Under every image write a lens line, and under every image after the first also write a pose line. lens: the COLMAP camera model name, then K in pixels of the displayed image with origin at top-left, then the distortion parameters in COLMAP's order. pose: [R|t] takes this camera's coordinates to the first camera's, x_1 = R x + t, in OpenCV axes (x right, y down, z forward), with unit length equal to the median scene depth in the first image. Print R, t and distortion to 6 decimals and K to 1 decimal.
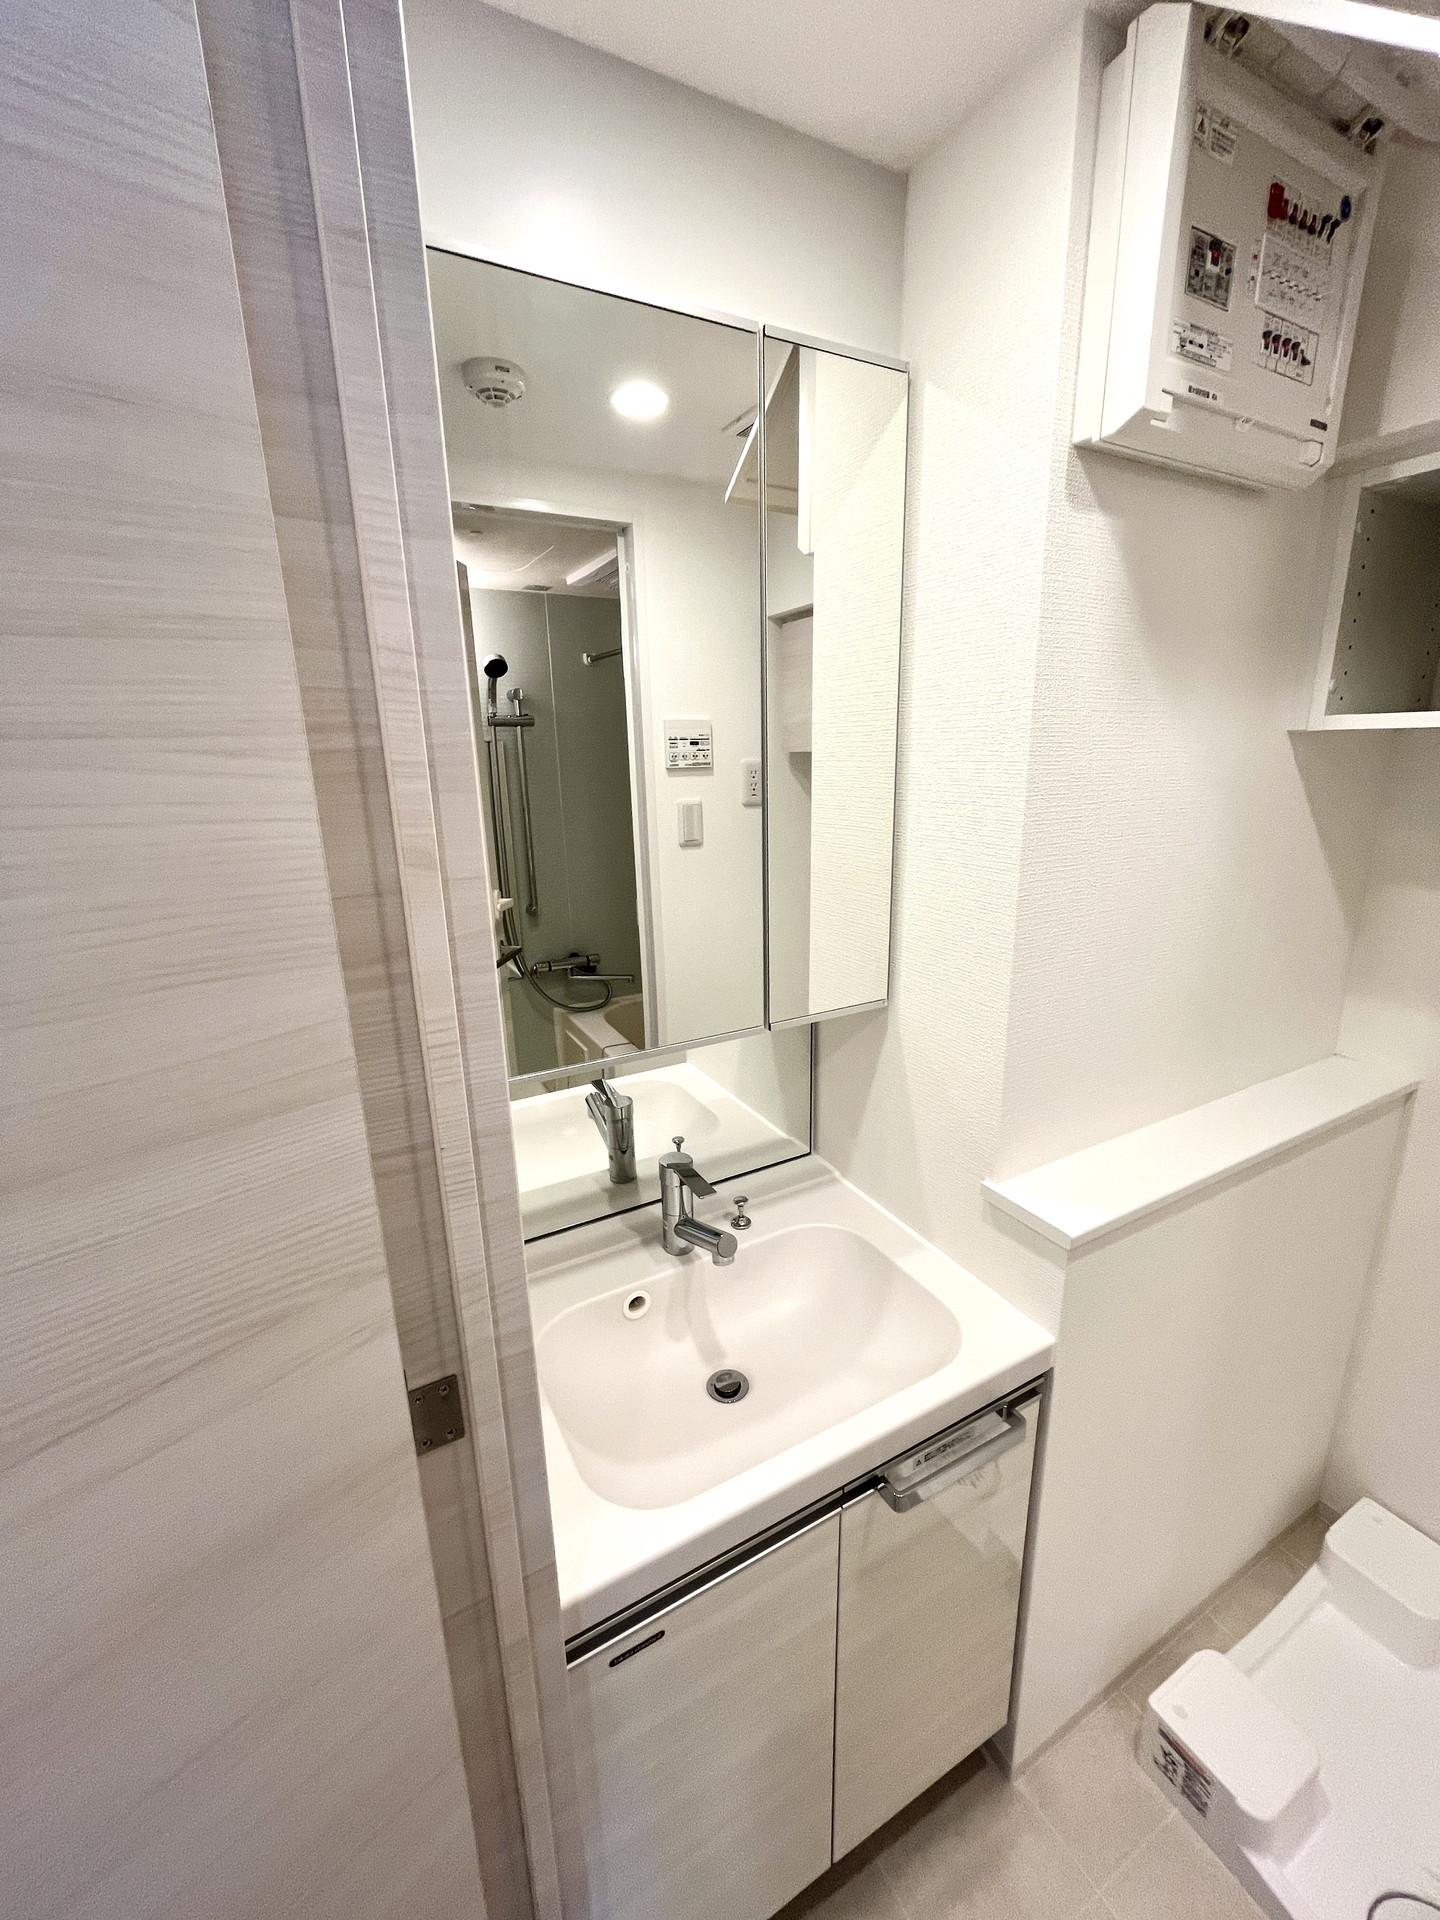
lens RADIAL K [[789.1, 0, 719.1], [0, 789.1, 961.4], [0, 0, 1]] dist [-0.021509, 0.009033]
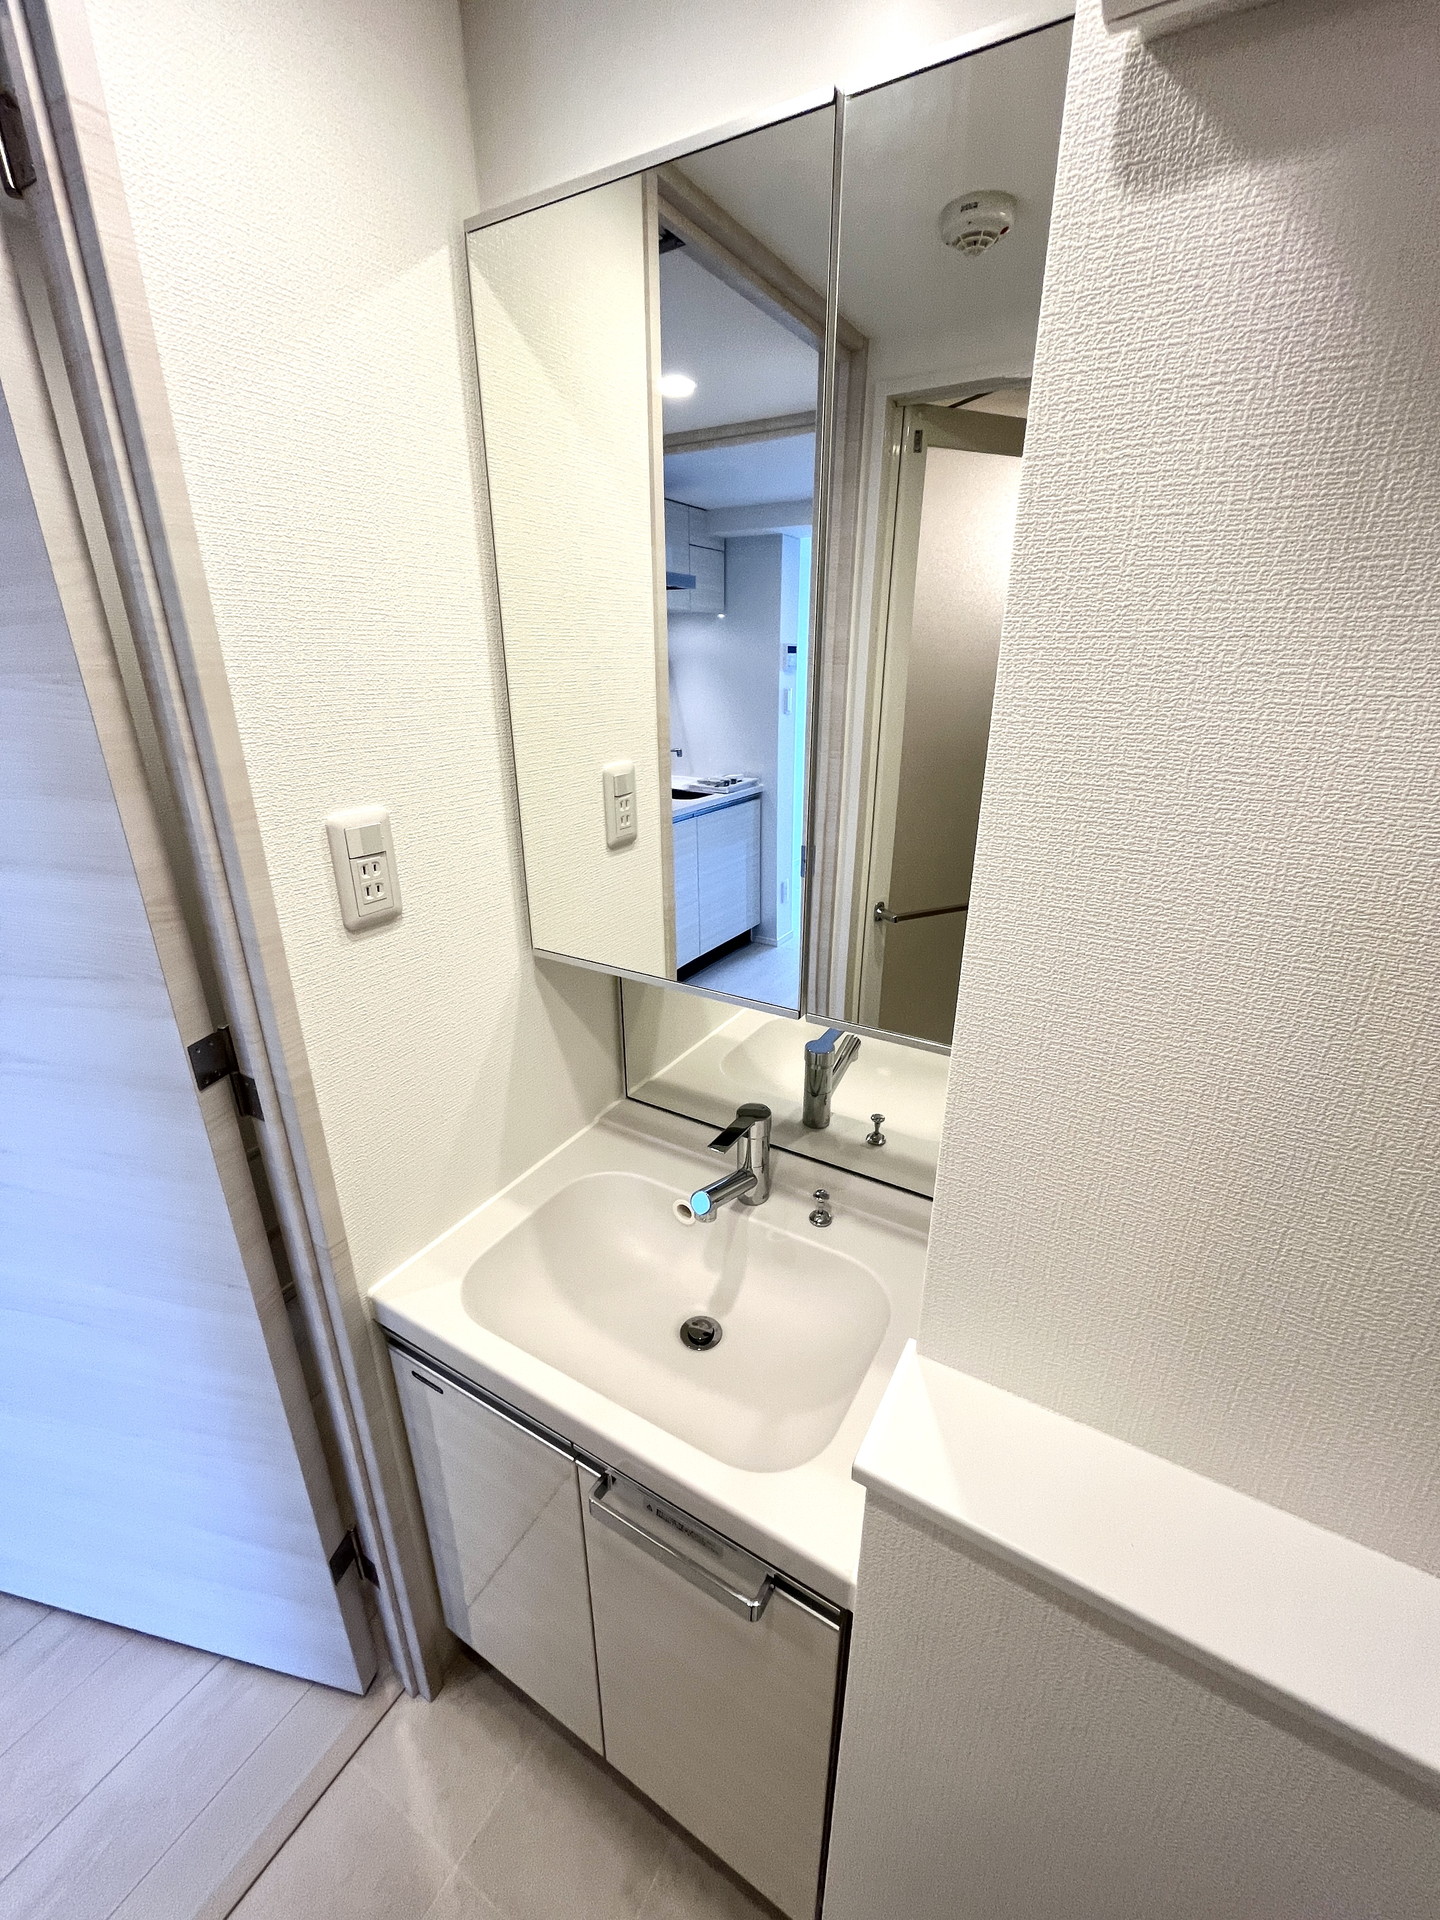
lens RADIAL K [[782.7, 0, 717.6], [0, 782.7, 959.7], [0, 0, 1]] dist [0.000179, -0.000529]
pose [[0.517665, 0.330451, -0.789193, 0.641295], [-0.238633, 0.941564, 0.237723, -0.146509], [0.821631, 0.065267, 0.566271, 0.416999]]
